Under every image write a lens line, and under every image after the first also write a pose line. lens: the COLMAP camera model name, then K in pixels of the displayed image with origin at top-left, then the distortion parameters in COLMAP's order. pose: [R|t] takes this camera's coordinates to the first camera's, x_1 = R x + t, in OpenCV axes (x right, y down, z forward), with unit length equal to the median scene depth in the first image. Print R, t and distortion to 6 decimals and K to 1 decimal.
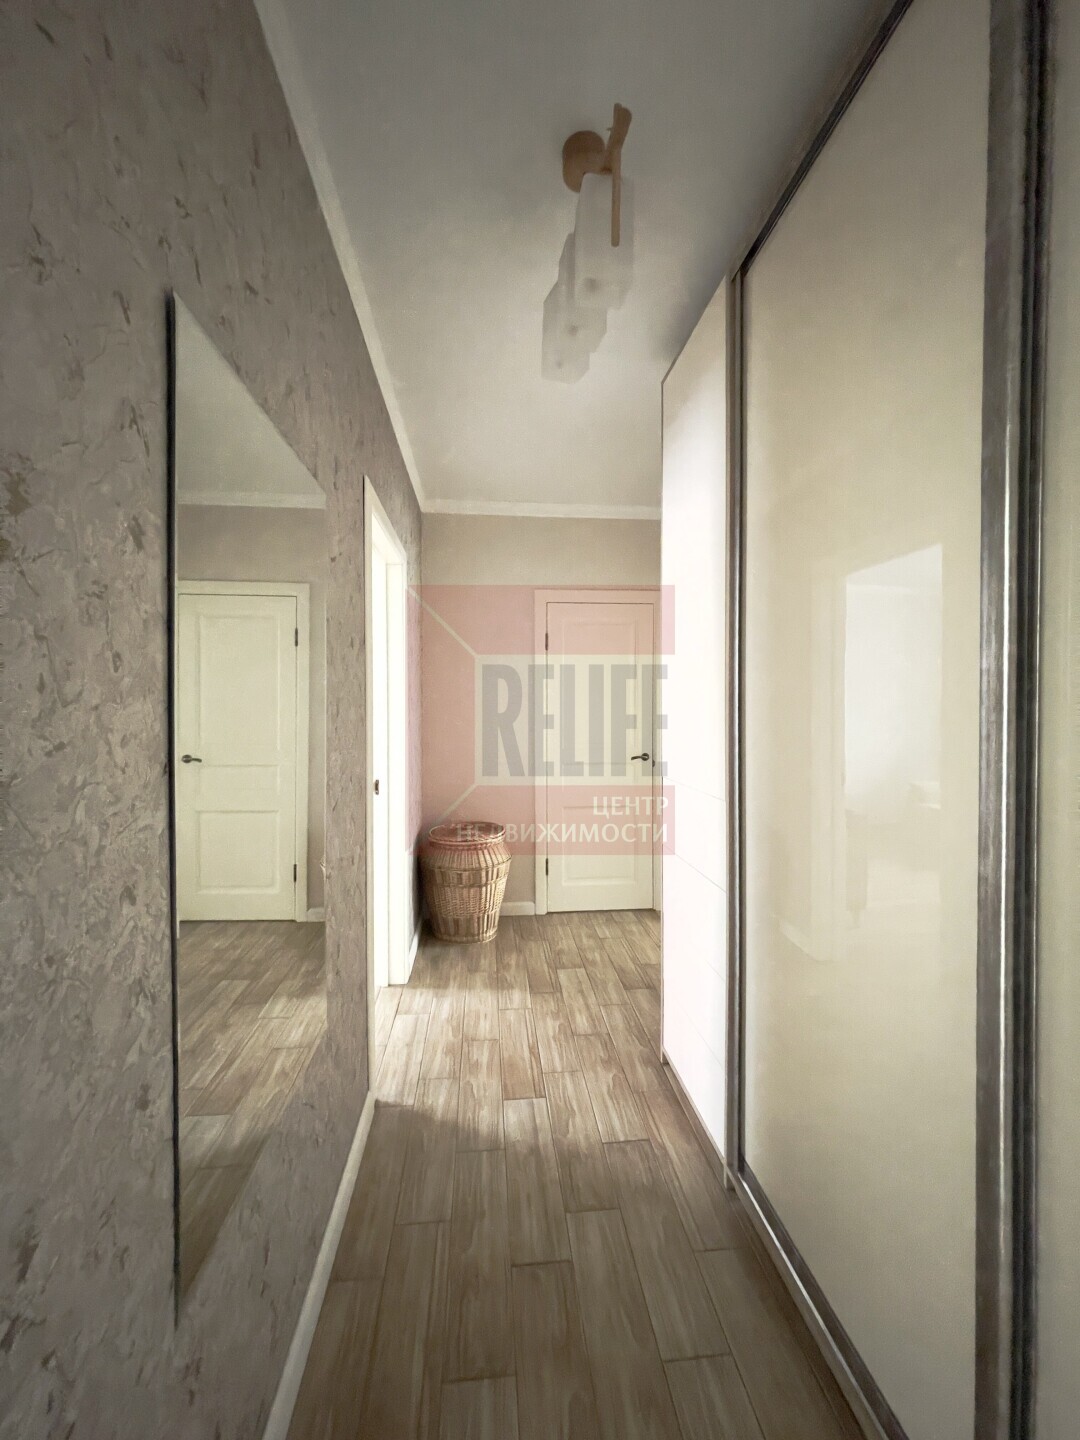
lens RADIAL K [[584.3, 0, 538.3], [0, 584.3, 714.9], [0, 0, 1]] dist [-0.017078, 0.008395]
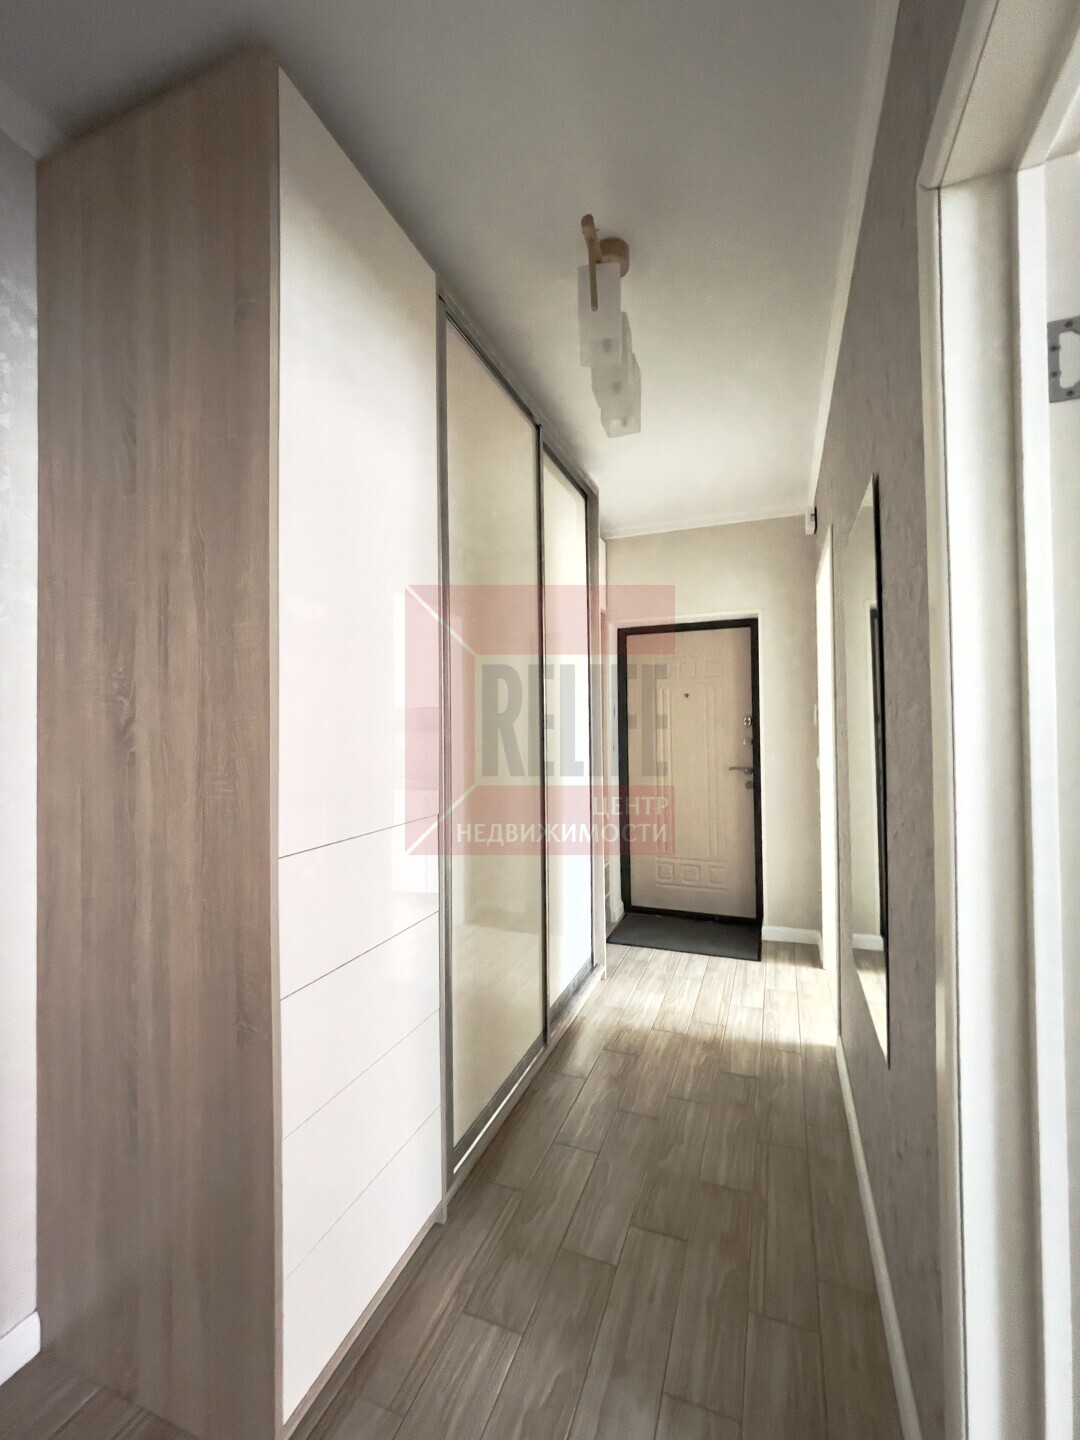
lens RADIAL K [[584.3, 0, 538.3], [0, 584.3, 714.9], [0, 0, 1]] dist [-0.017078, 0.008395]
pose [[-0.887393, 0.012649, 0.460841, -0.173749], [0.011252, 0.999920, -0.005779, -0.008783], [-0.460877, 0.000057, -0.887464, 1.171321]]
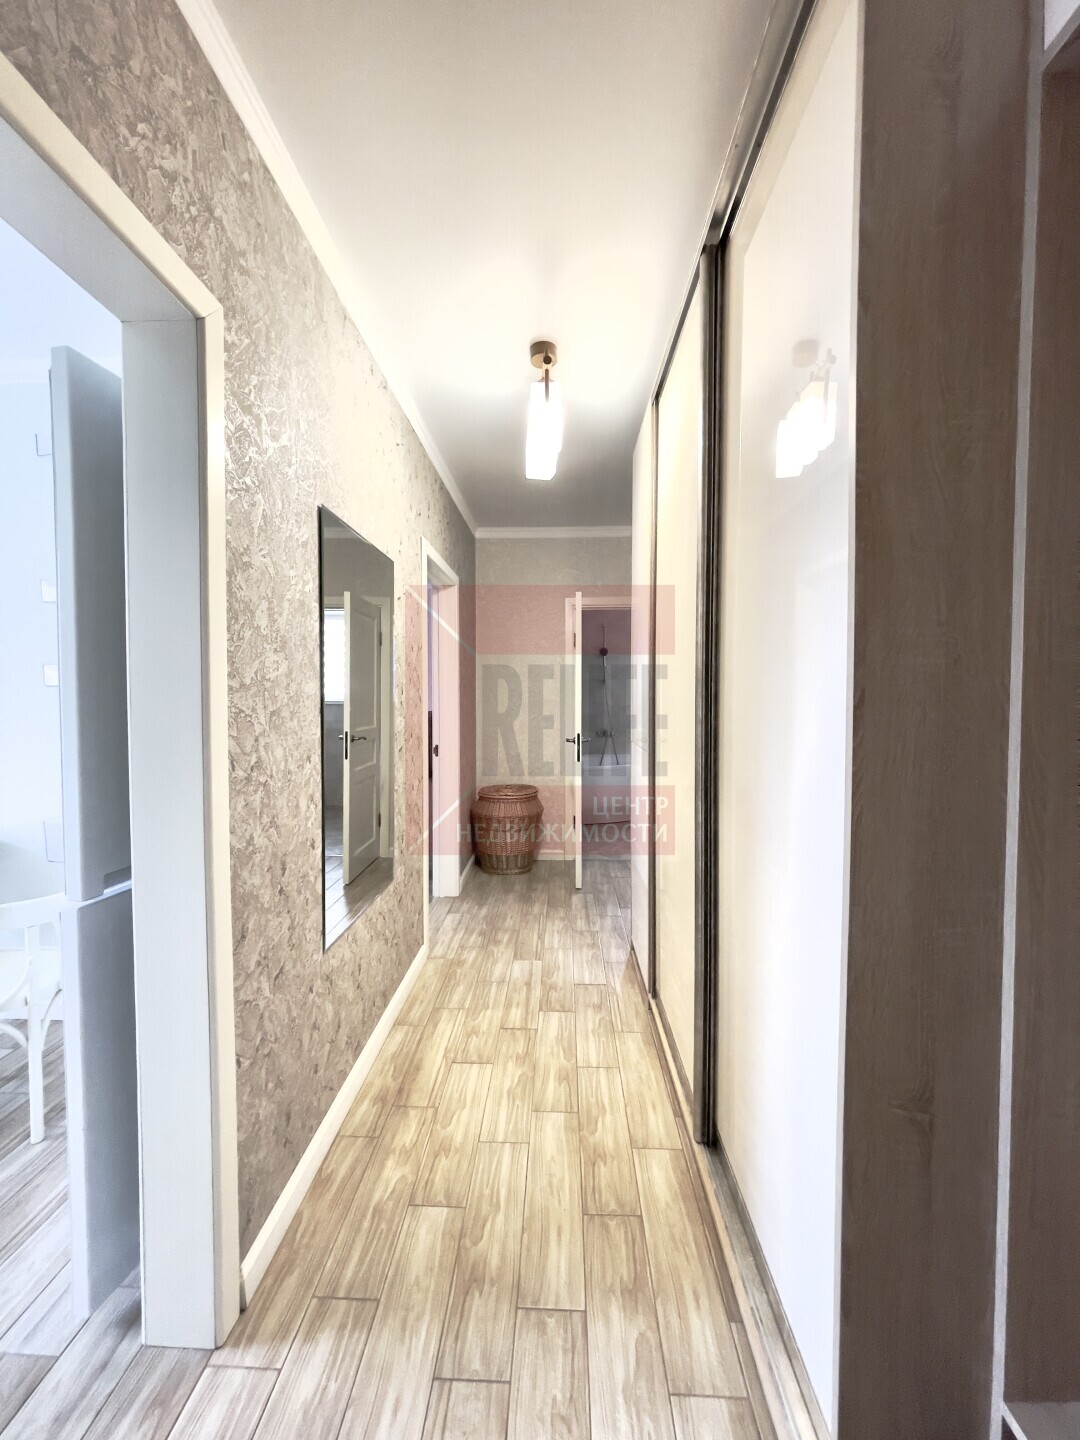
lens RADIAL K [[584.3, 0, 538.3], [0, 584.3, 714.9], [0, 0, 1]] dist [-0.017078, 0.008395]
pose [[0.990299, -0.006056, -0.138818, 0.169470], [0.009259, 0.999705, 0.022440, 0.007893], [0.138641, -0.023508, 0.990064, -0.351981]]
